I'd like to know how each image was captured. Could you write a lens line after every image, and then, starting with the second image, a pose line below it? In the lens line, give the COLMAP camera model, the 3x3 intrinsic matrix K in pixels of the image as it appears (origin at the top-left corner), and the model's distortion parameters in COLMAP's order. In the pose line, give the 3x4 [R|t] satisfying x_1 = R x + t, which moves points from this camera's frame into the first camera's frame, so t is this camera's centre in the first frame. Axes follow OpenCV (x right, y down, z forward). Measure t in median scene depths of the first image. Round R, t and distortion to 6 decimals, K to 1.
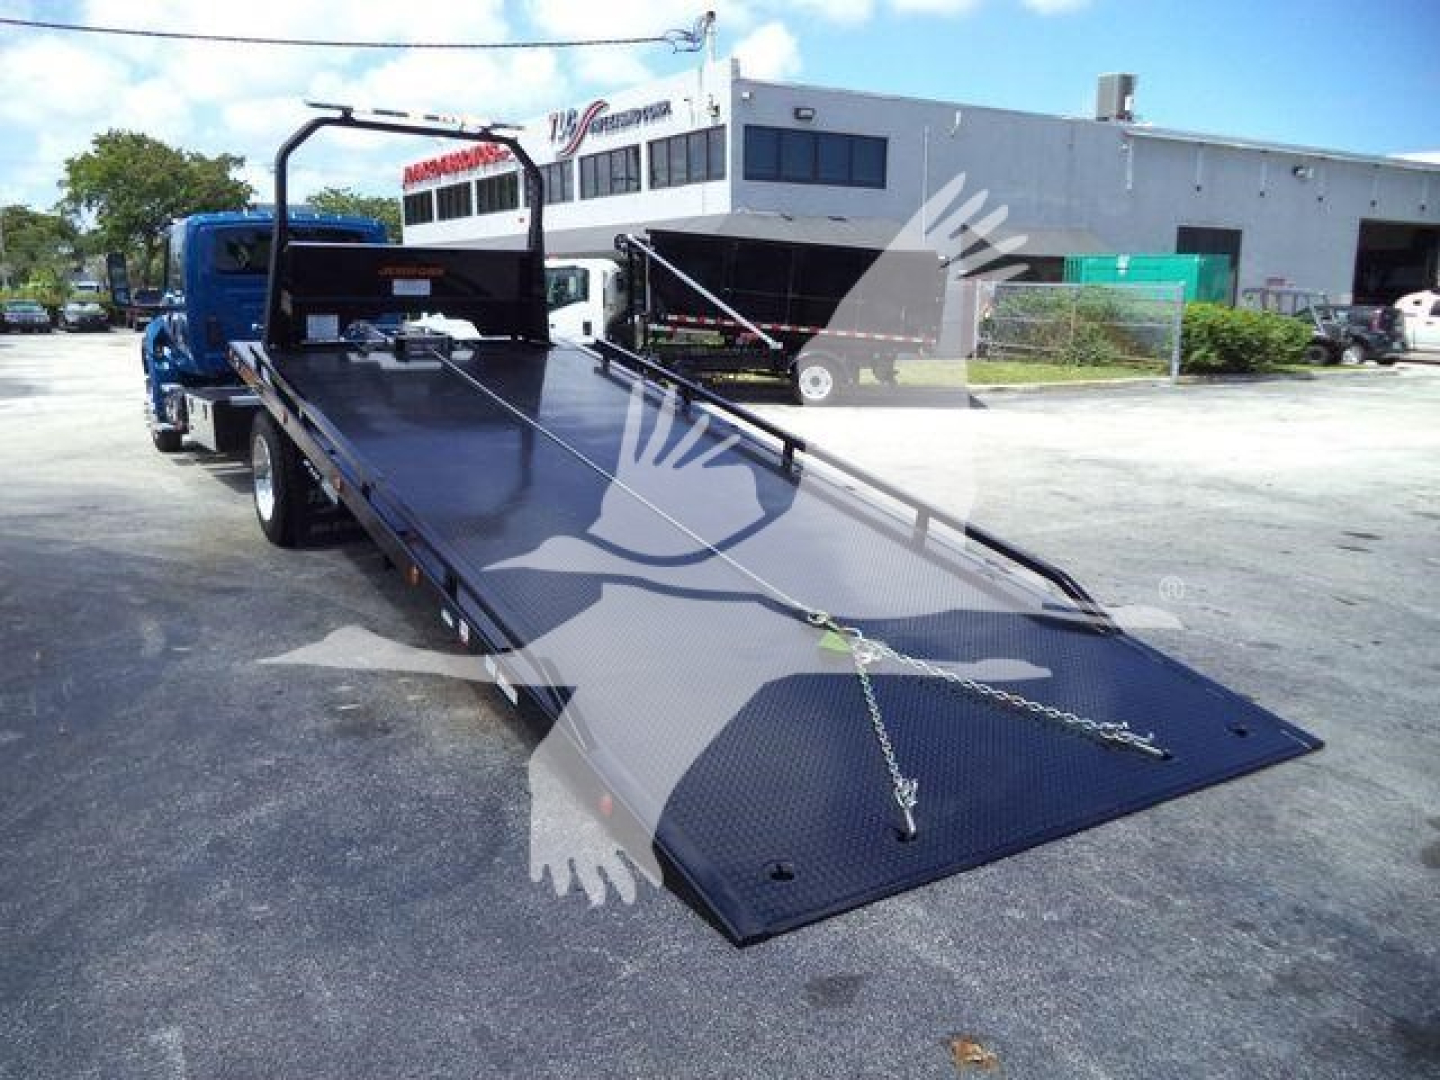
lens RADIAL K [[1170.9, 0, 734.2], [0, 1170.9, 536.9], [0, 0, 1]] dist [-0.029795, 0.004475]
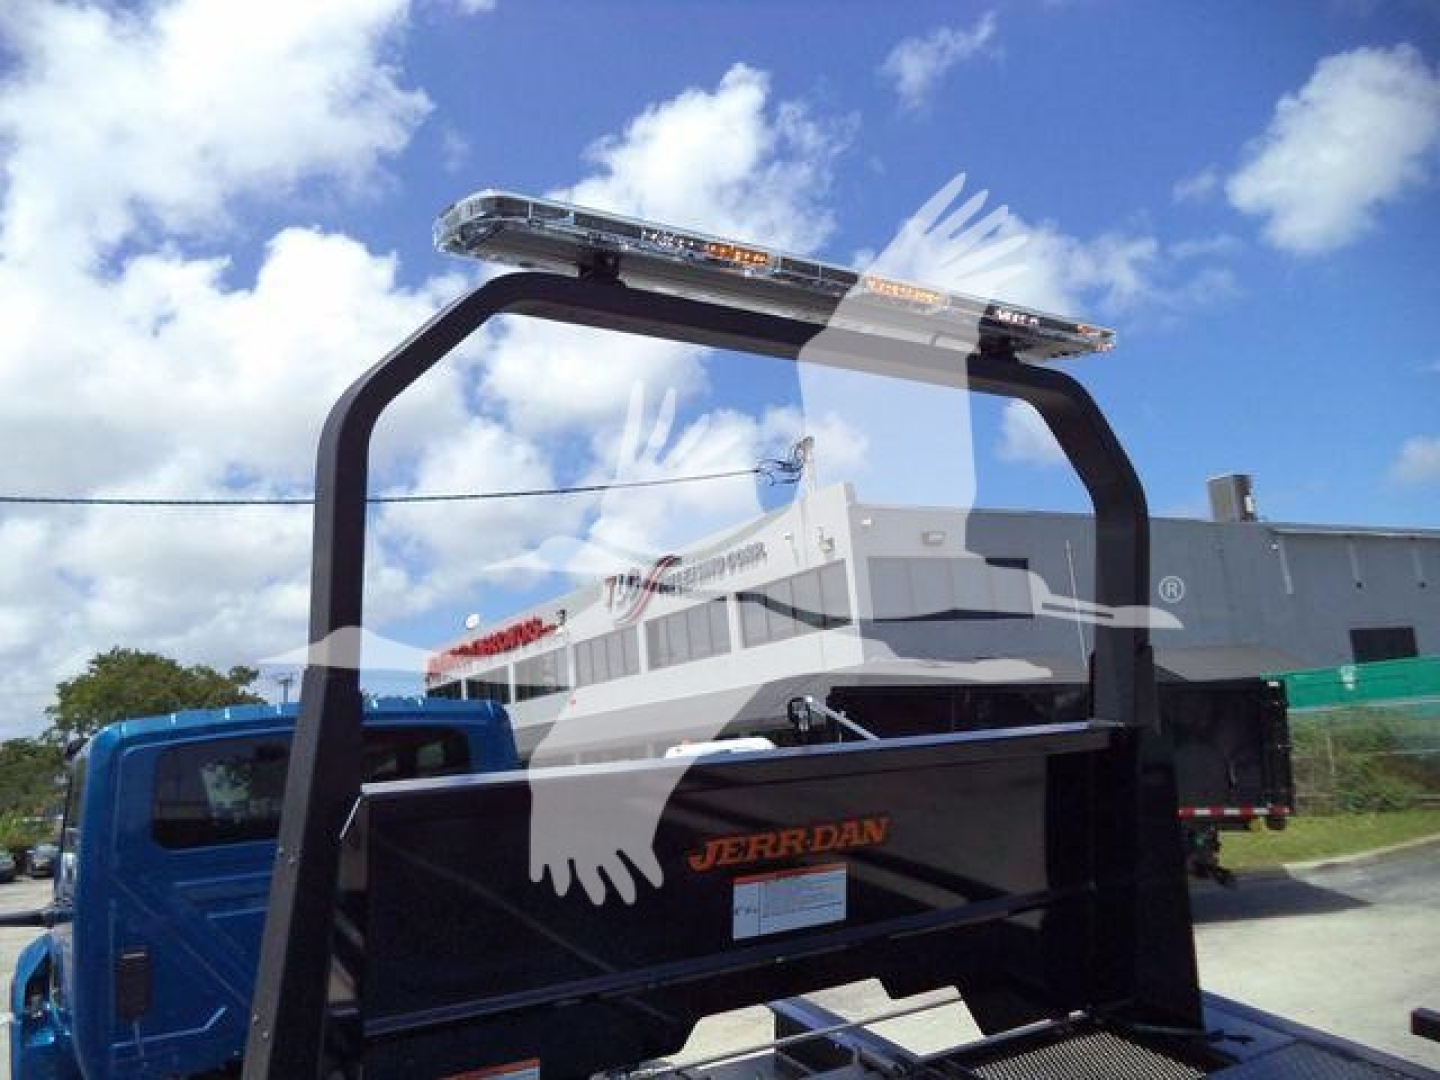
lens RADIAL K [[1170.9, 0, 726.8], [0, 1170.9, 520.9], [0, 0, 1]] dist [-0.029795, 0.004475]
pose [[0.995261, -0.096600, 0.011151, -0.094430], [0.093125, 0.913829, -0.395277, -0.062155], [0.027994, 0.394442, 0.918494, 0.235340]]
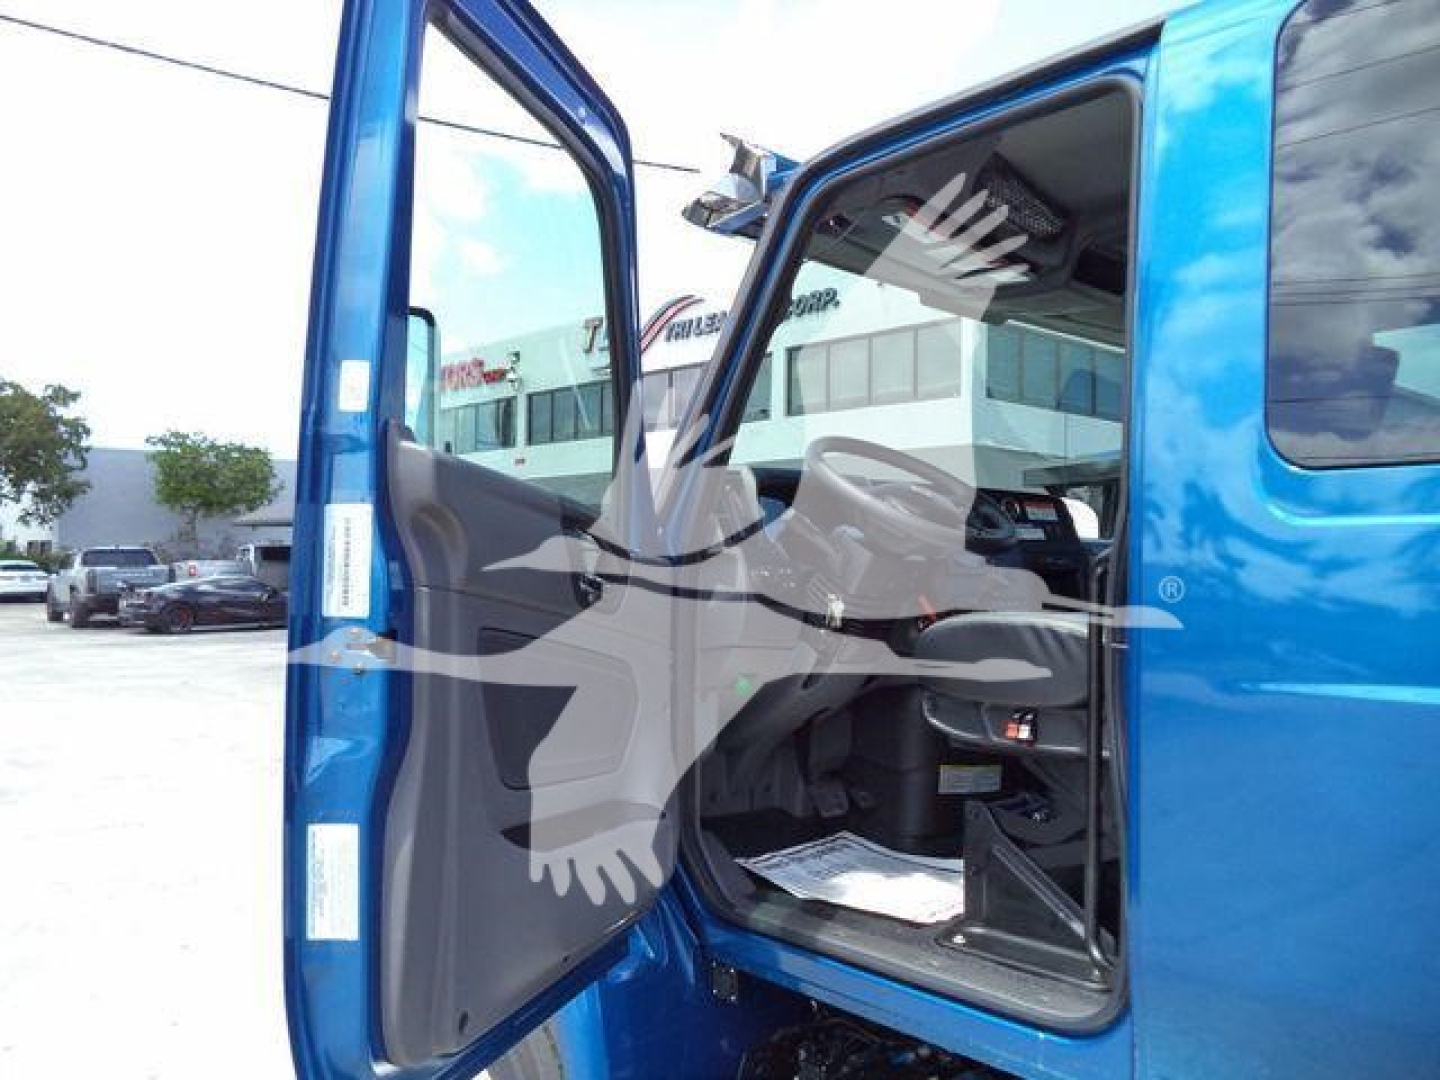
lens RADIAL K [[1170.9, 0, 755.3], [0, 1170.9, 551.6], [0, 0, 1]] dist [-0.029795, 0.004475]
pose [[0.981863, 0.003771, 0.189552, -0.247240], [0.035871, 0.978048, -0.205267, -0.086206], [-0.186165, 0.208344, 0.960175, 0.398901]]
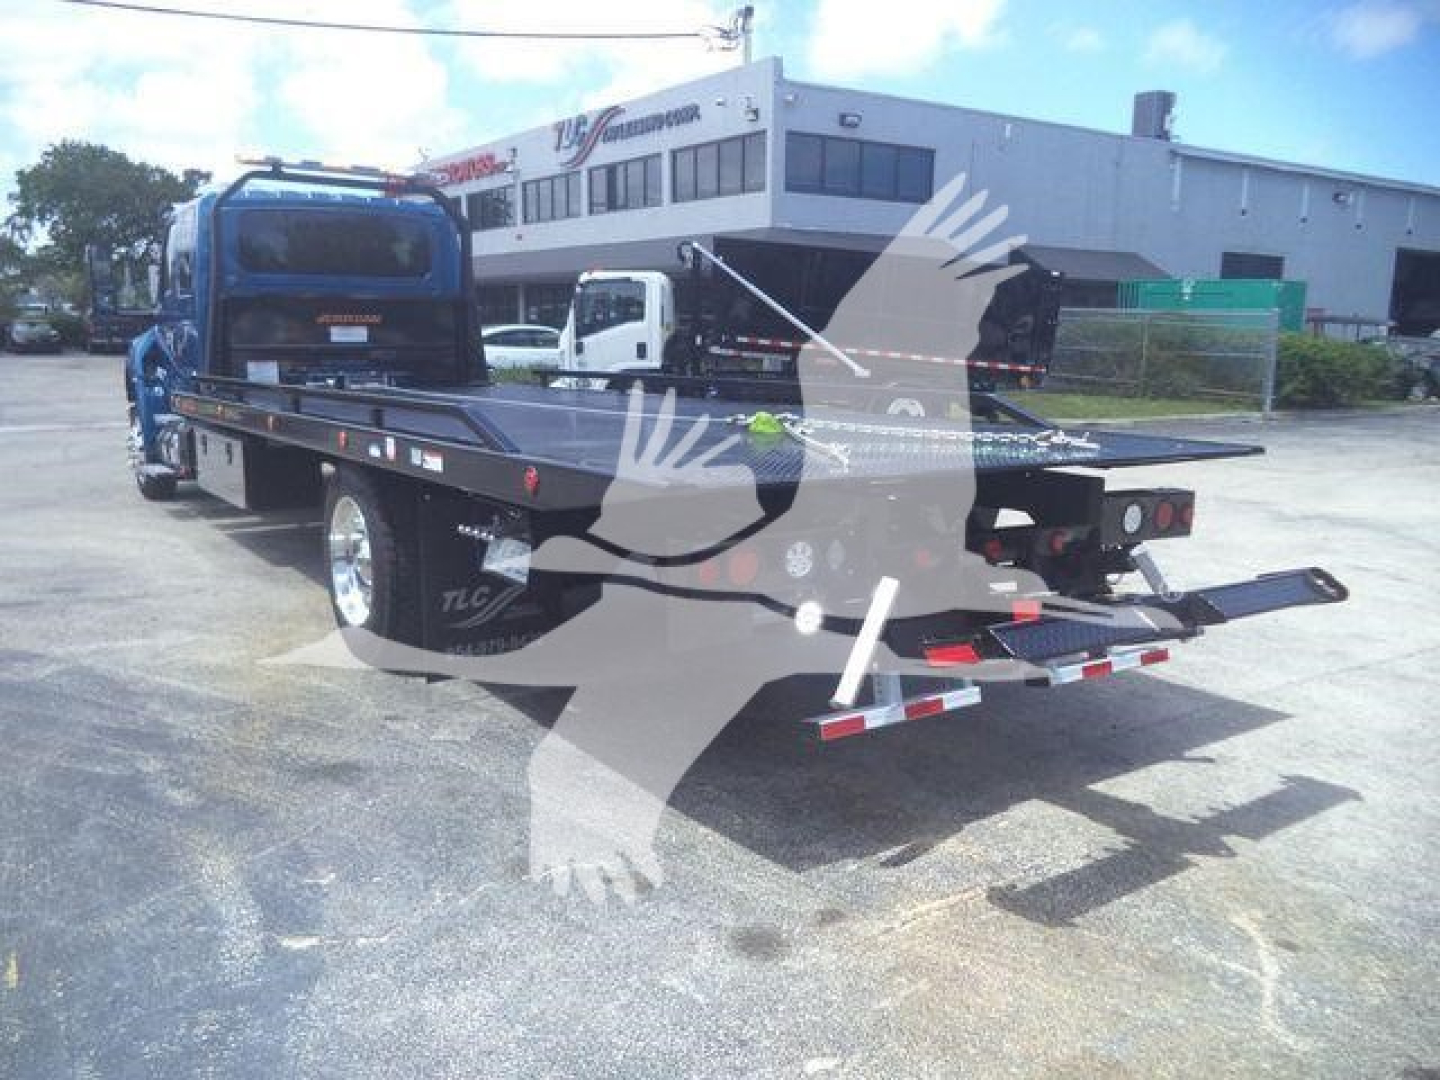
lens RADIAL K [[1170.9, 0, 730.6], [0, 1170.9, 536.9], [0, 0, 1]] dist [-0.029795, 0.004475]
pose [[0.999342, 0.003046, 0.036130, -0.065864], [-0.002143, 0.999685, -0.025003, -0.014996], [-0.036195, 0.024909, 0.999034, 0.103580]]
